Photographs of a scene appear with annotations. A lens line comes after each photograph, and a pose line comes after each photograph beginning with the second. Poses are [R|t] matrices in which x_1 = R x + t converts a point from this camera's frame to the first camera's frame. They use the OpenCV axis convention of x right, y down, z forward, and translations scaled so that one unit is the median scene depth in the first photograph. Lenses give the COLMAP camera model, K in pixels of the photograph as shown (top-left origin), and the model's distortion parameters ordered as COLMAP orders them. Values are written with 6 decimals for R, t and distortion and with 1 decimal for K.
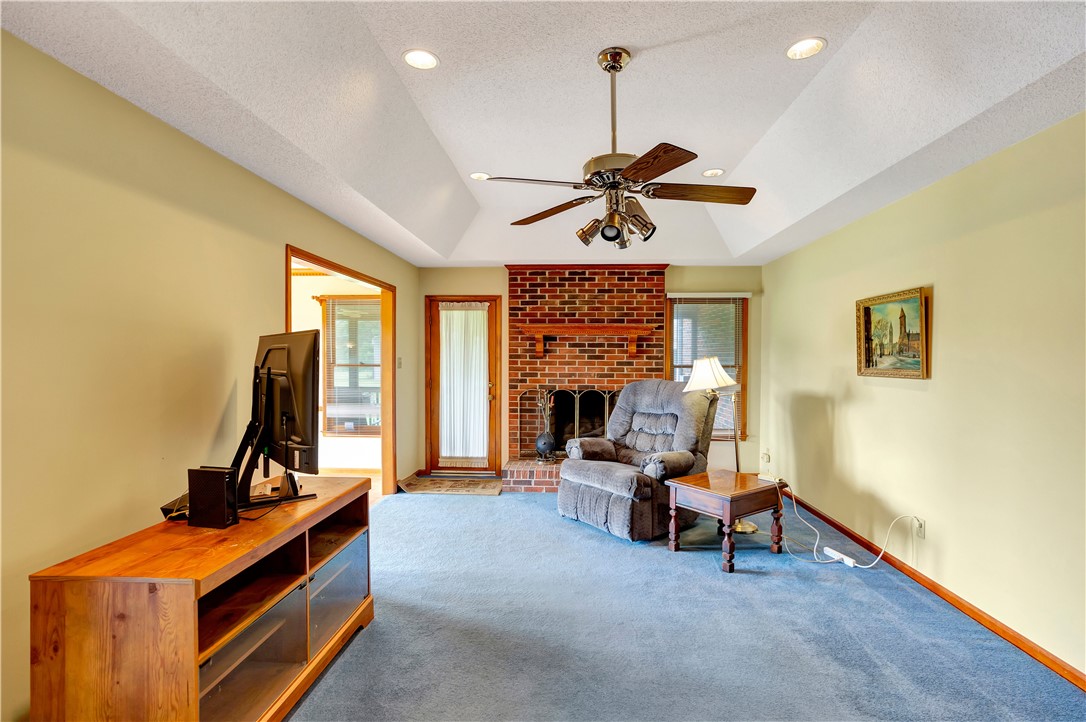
lens RADIAL K [[501.6, 0, 545.0], [0, 501.6, 366.3], [0, 0, 1]] dist [-0.011038, 0.006699]
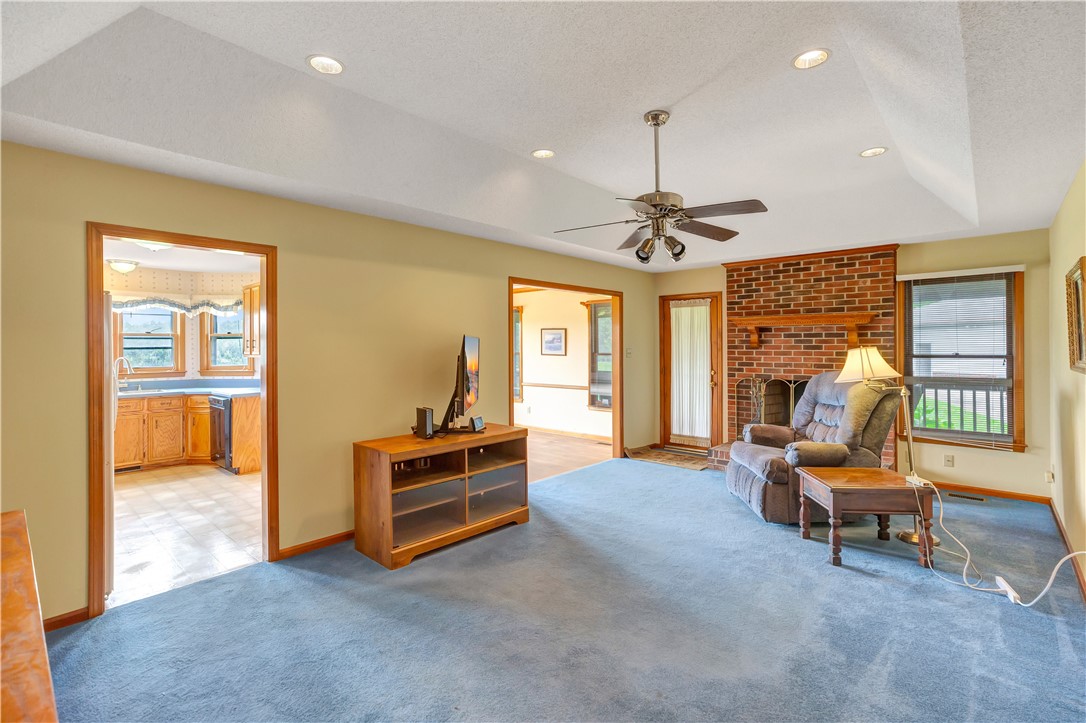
lens RADIAL K [[501.6, 0, 576.0], [0, 501.6, 342.5], [0, 0, 1]] dist [-0.011038, 0.006699]
pose [[0.793318, -0.010960, -0.608709, 0.362894], [-0.006030, 0.999647, -0.025857, 0.000636], [0.608778, 0.024184, 0.792972, -0.066238]]
